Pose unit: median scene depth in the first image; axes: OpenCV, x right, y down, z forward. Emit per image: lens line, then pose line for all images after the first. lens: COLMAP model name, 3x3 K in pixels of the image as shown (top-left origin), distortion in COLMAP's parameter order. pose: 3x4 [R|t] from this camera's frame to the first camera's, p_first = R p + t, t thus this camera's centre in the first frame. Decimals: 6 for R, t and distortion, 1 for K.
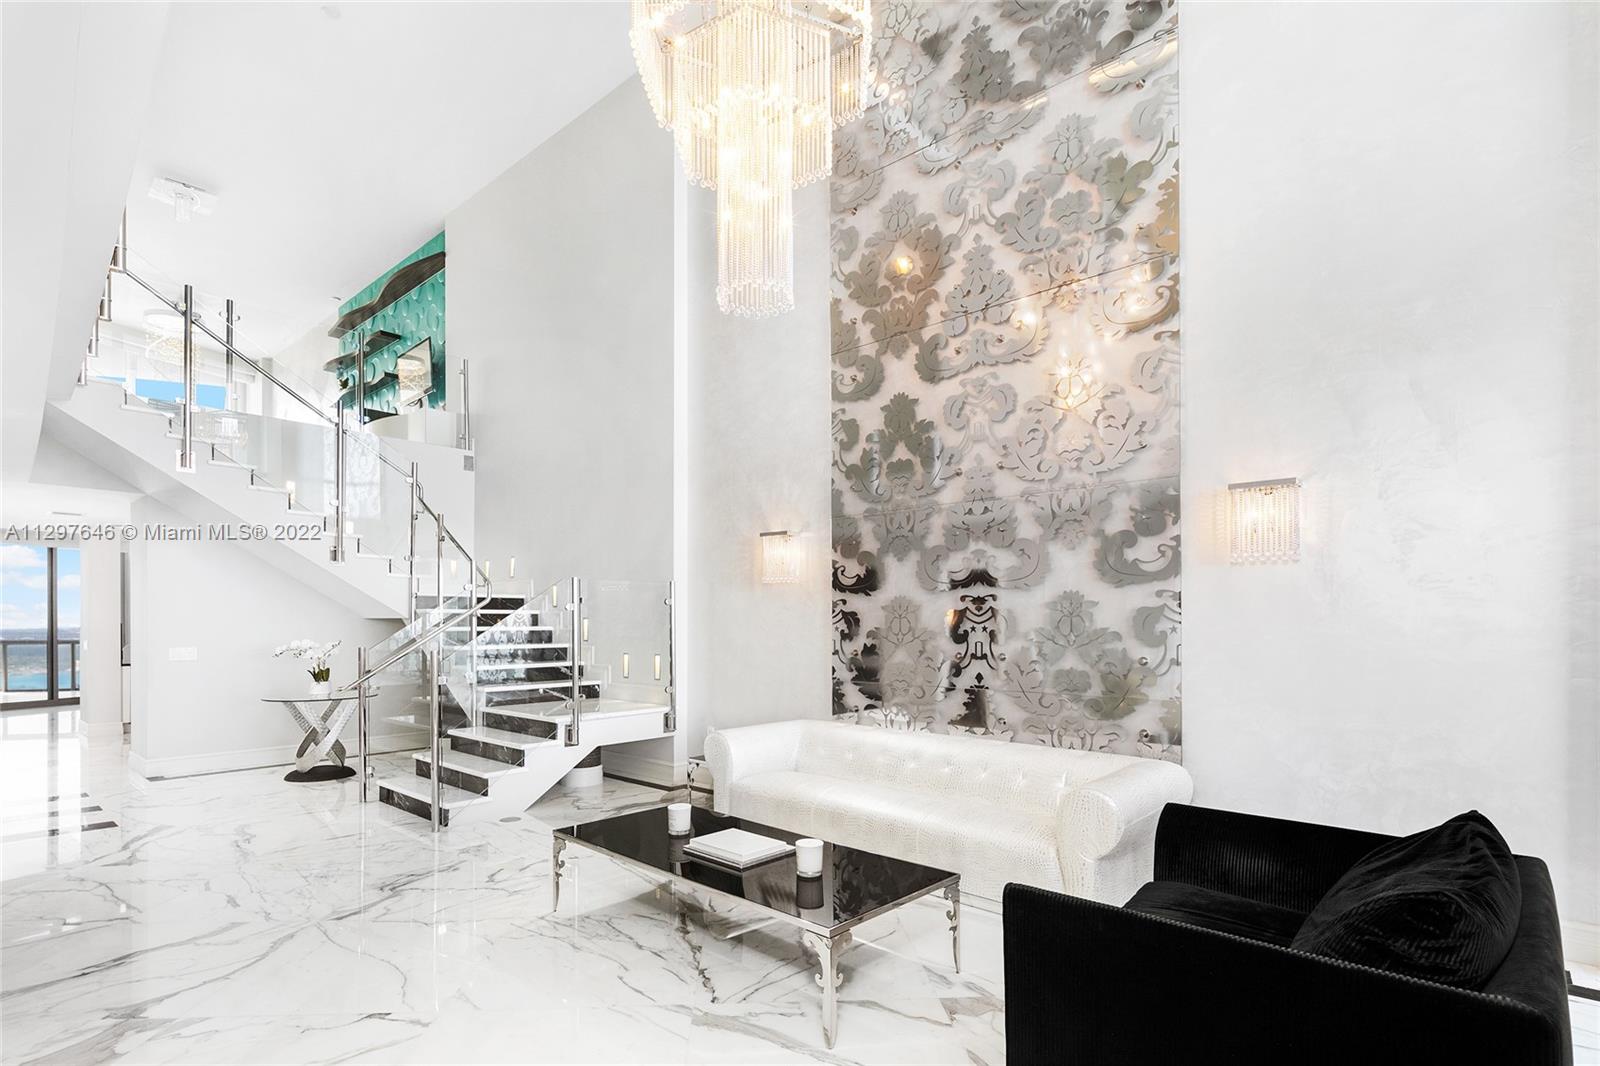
lens RADIAL K [[795.3, 0, 796.6], [0, 795.3, 618.2], [0, 0, 1]] dist [-0.000304, -0.000380]
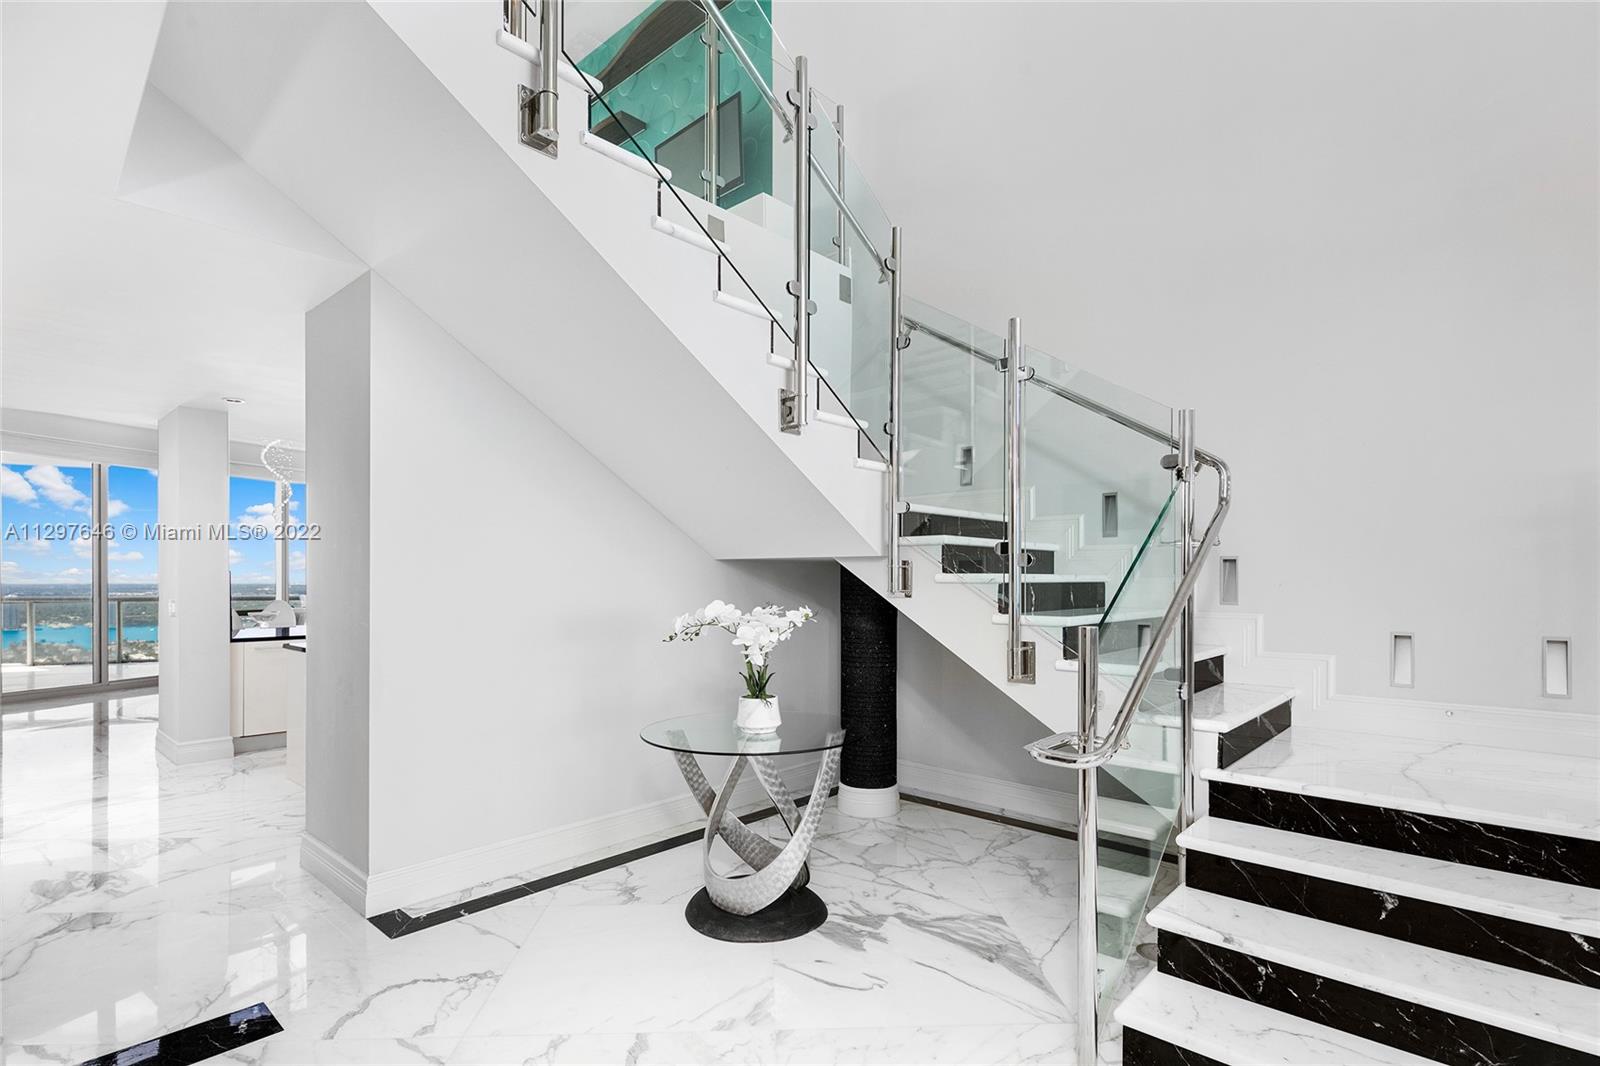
lens RADIAL K [[783.0, 0, 799.6], [0, 783.0, 573.7], [0, 0, 1]] dist [0.000899, 0.000230]
pose [[0.999984, 0.002761, -0.004907, -0.541556], [-0.002754, 0.999995, 0.001509, 0.011189], [0.004911, -0.001496, 0.999987, 0.536260]]
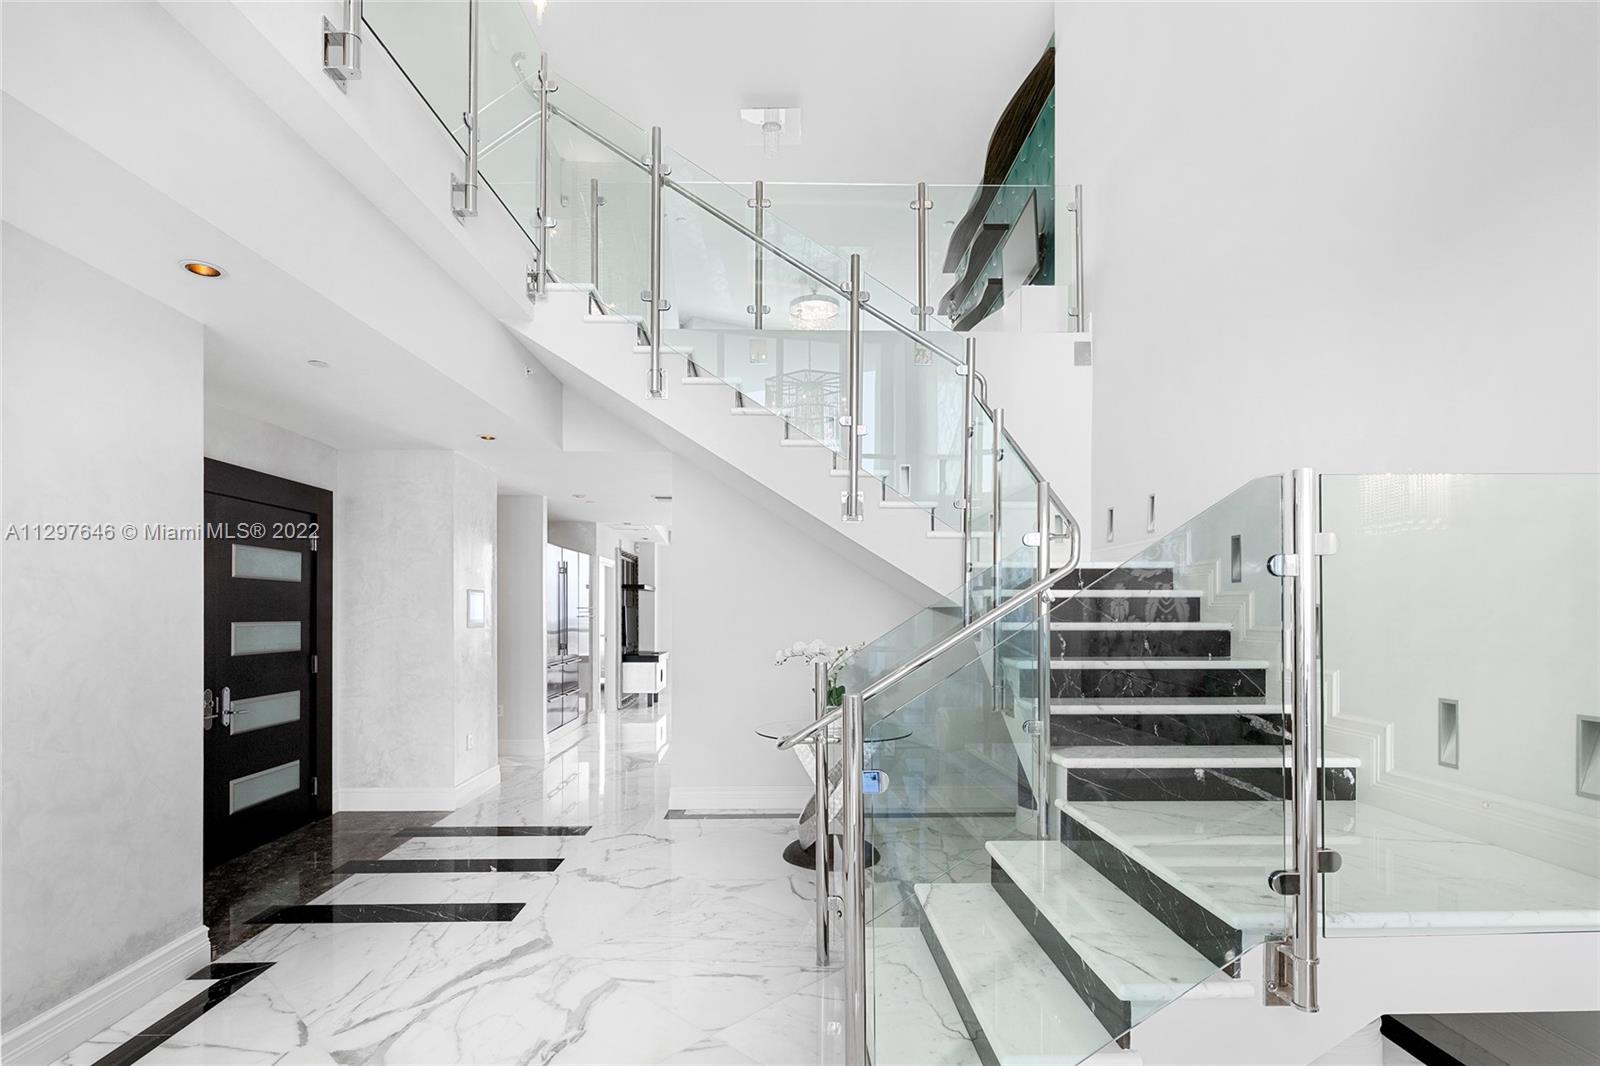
lens RADIAL K [[781.6, 0, 798.1], [0, 781.6, 612.6], [0, 0, 1]] dist [0.003919, 0.000164]
pose [[0.689421, 0.000348, -0.724361, -0.155236], [0.003216, 0.999989, 0.003540, 0.002384], [0.724353, -0.004770, 0.689412, 0.520116]]
